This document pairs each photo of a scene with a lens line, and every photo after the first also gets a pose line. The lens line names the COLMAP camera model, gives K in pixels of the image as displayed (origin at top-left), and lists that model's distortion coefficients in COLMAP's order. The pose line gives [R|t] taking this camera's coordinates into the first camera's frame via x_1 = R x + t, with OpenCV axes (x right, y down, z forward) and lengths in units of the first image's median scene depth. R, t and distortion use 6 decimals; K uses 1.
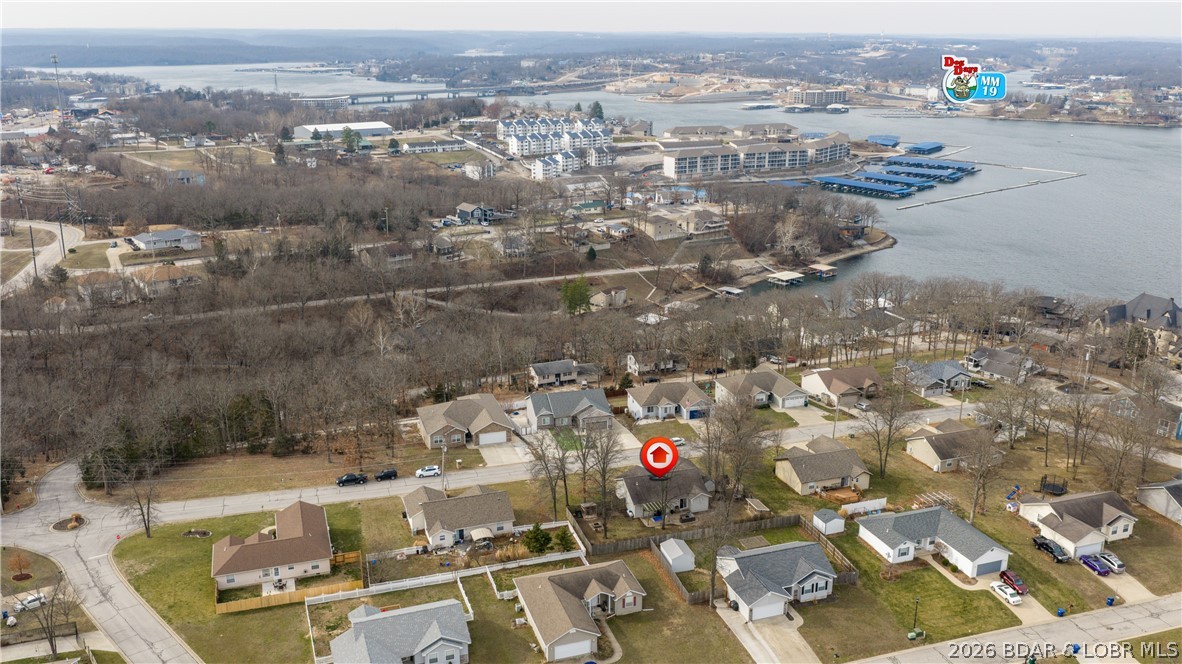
lens RADIAL K [[972.7, 0, 591.0], [0, 972.7, 332.0], [0, 0, 1]] dist [0.033050, -0.068902]
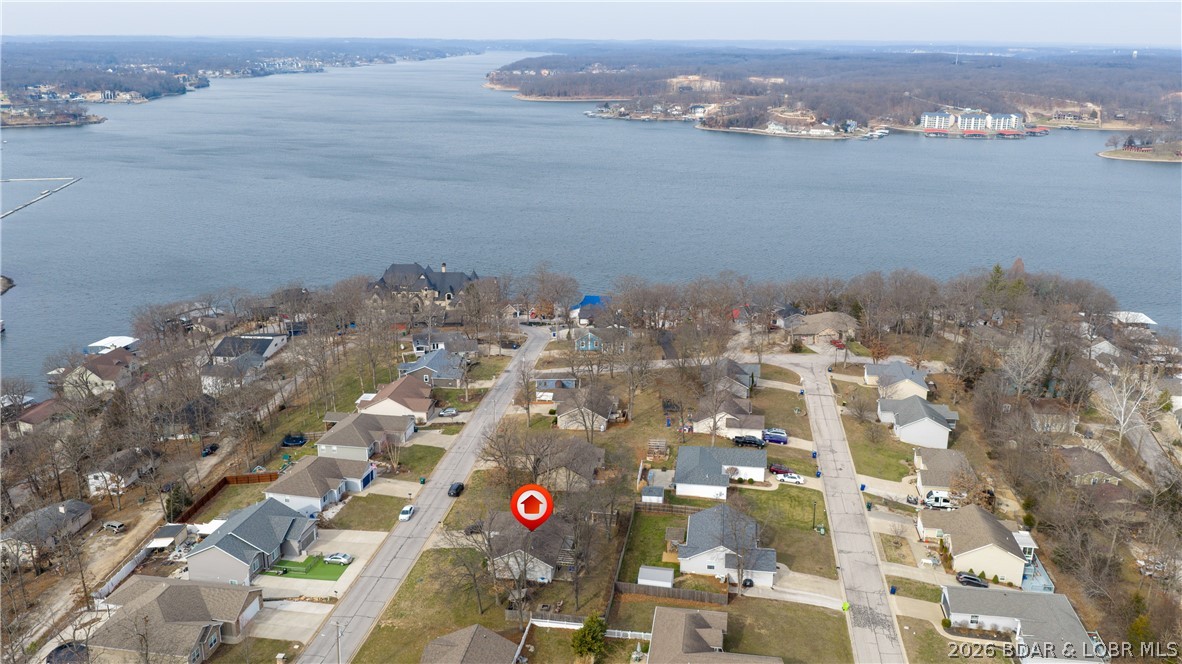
lens RADIAL K [[972.7, 0, 591.0], [0, 972.7, 332.0], [0, 0, 1]] dist [0.033050, -0.068902]
pose [[0.459612, -0.258375, 0.849705, -0.577689], [0.257265, 0.954459, 0.151072, -0.139206], [-0.850042, 0.149165, 0.505152, 0.436827]]
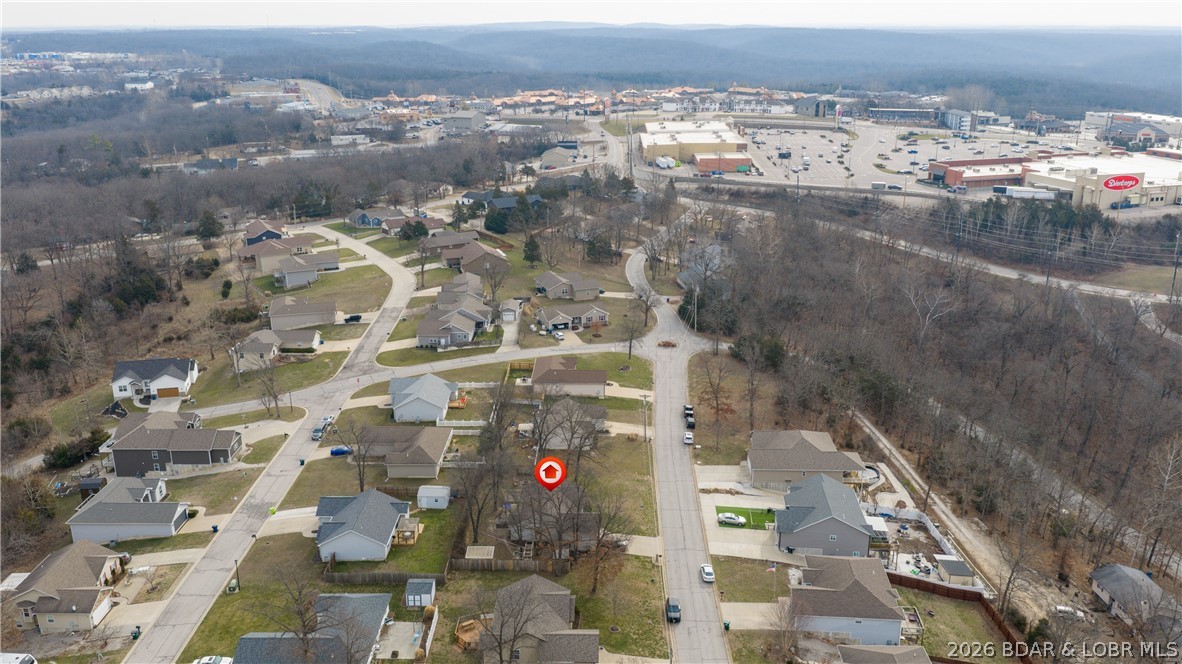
lens RADIAL K [[972.7, 0, 591.0], [0, 972.7, 332.0], [0, 0, 1]] dist [0.033050, -0.068902]
pose [[-0.336978, 0.279674, -0.899015, 0.814068], [-0.284855, 0.879827, 0.380477, -0.342542], [0.897387, 0.384301, -0.216816, 1.101407]]
